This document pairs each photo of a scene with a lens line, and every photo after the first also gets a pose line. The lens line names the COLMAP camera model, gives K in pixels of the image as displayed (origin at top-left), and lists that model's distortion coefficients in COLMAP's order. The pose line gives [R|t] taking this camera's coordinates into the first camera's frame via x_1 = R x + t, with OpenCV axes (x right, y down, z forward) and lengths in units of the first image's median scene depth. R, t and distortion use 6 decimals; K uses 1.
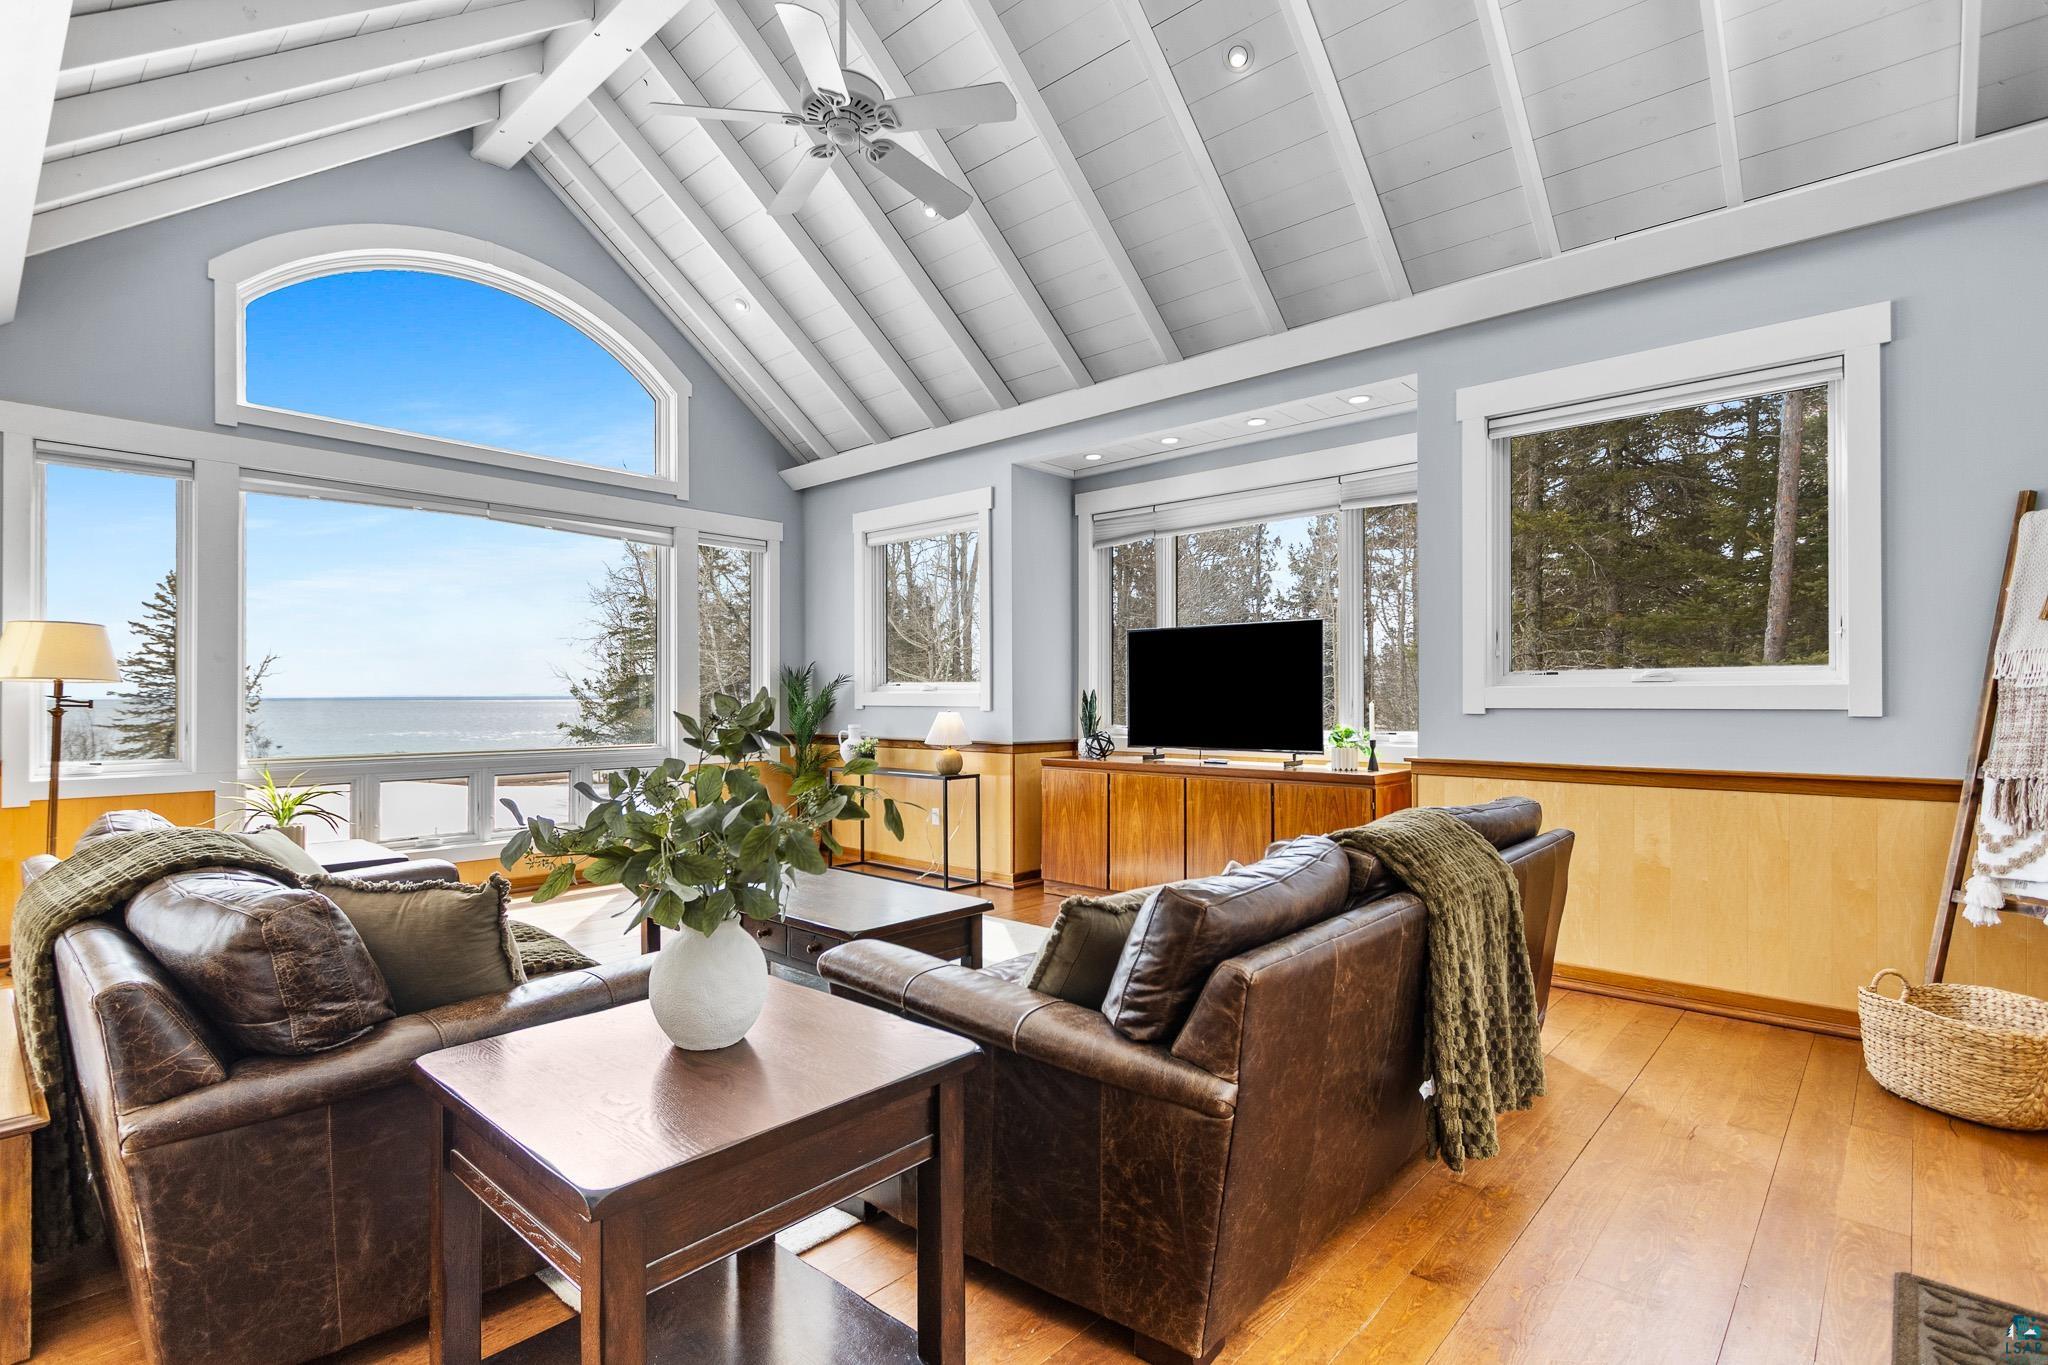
lens RADIAL K [[978.0, 0, 1011.8], [0, 978.0, 692.1], [0, 0, 1]] dist [0.005259, -0.001072]
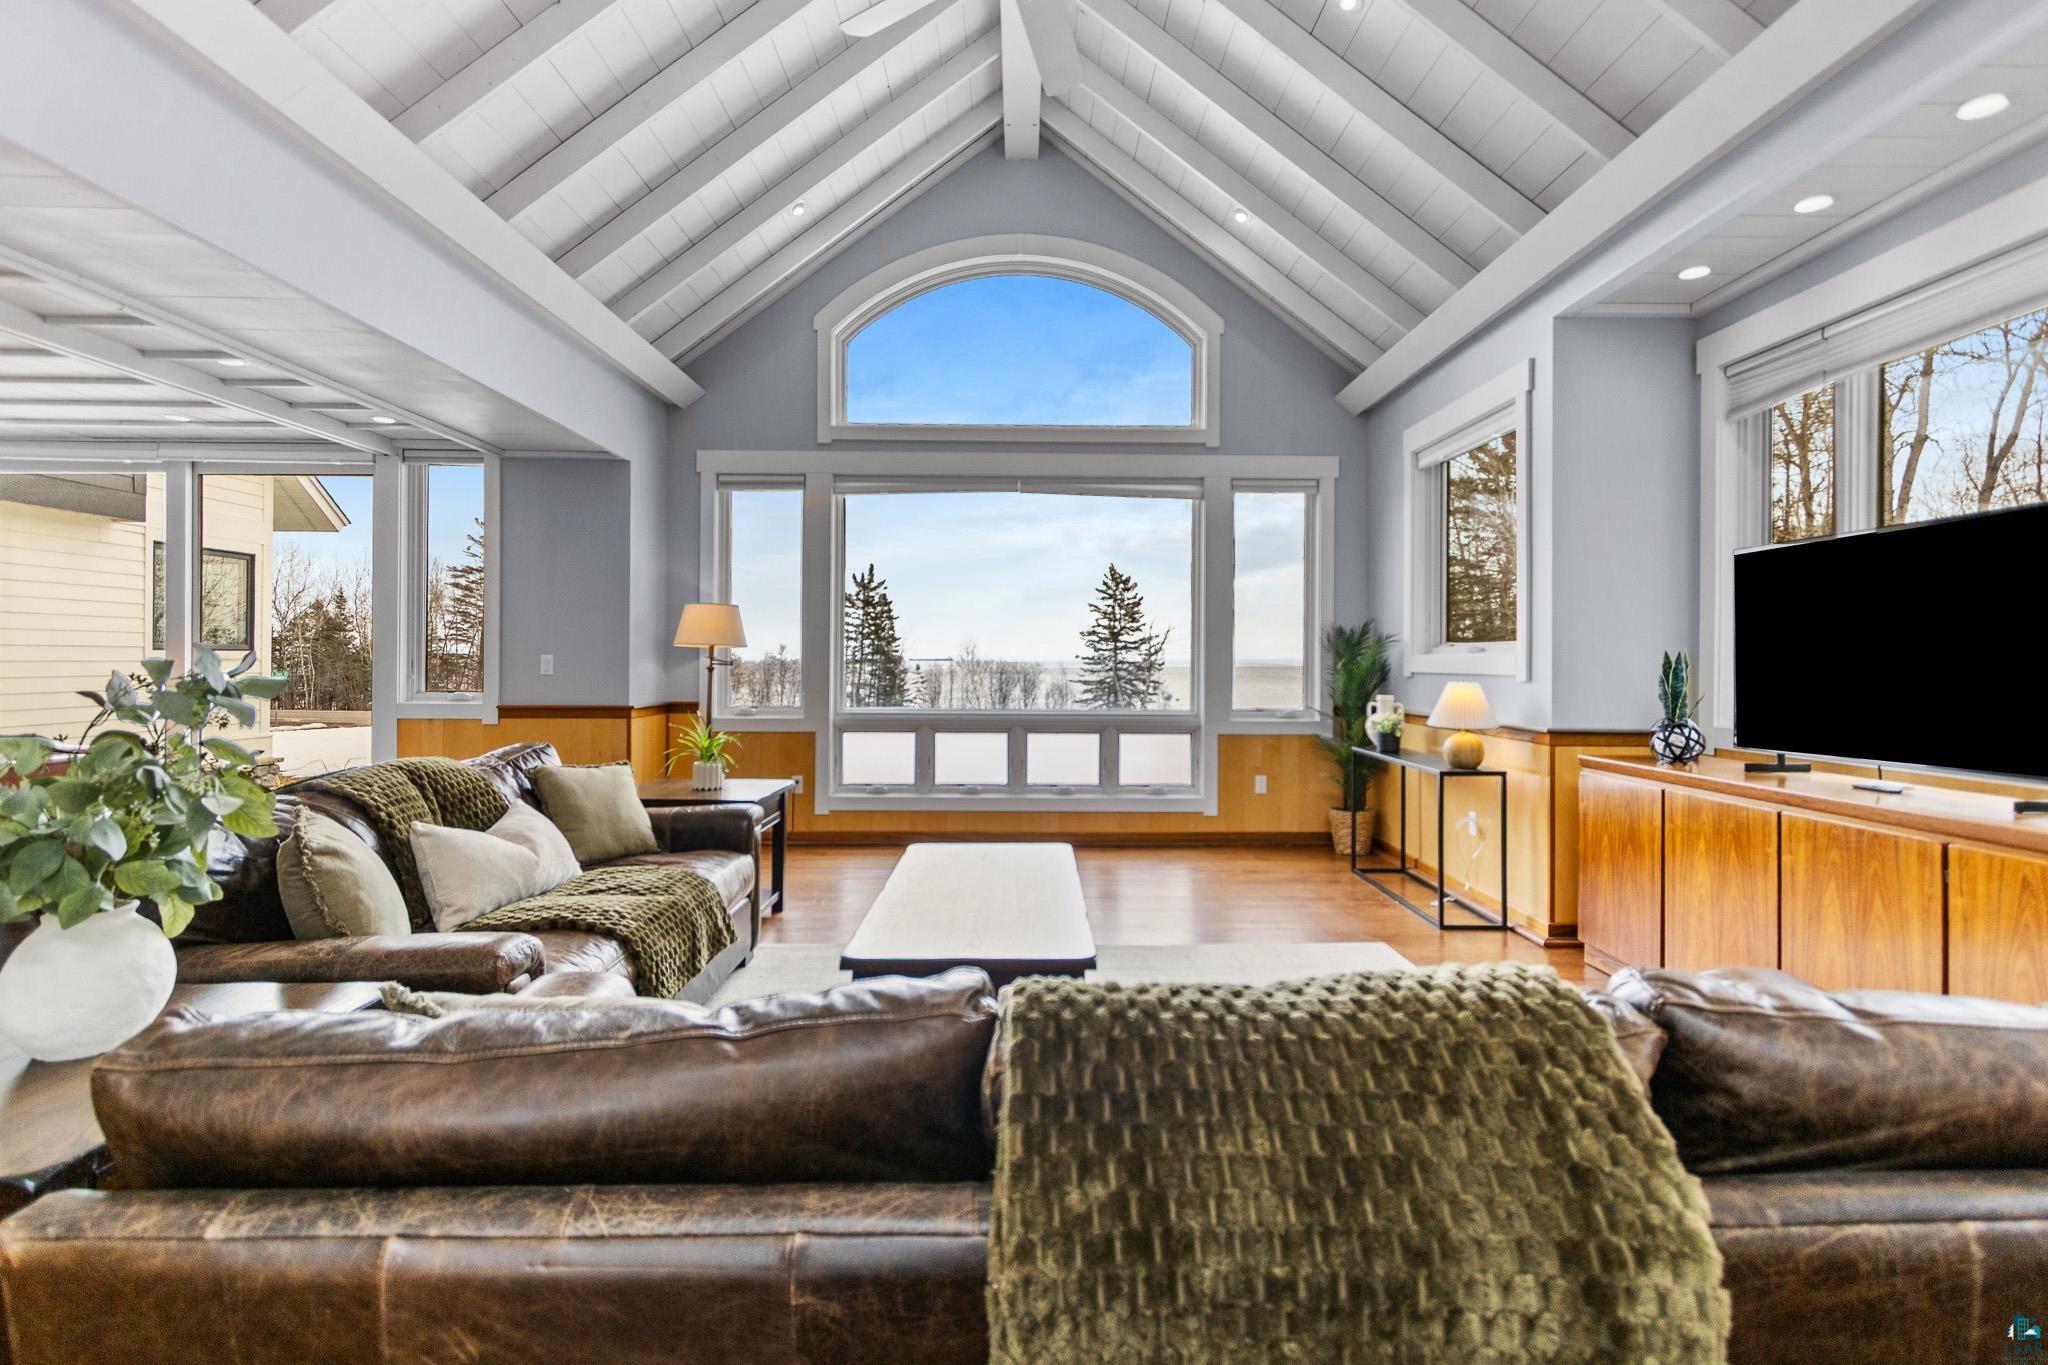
lens RADIAL K [[978.0, 0, 1024.0], [0, 978.0, 654.1], [0, 0, 1]] dist [0.005259, -0.001072]
pose [[0.683925, -0.000524, -0.729552, 0.238849], [-0.000970, 0.999998, -0.001627, 0.001172], [0.729552, 0.001820, 0.683923, 0.263943]]
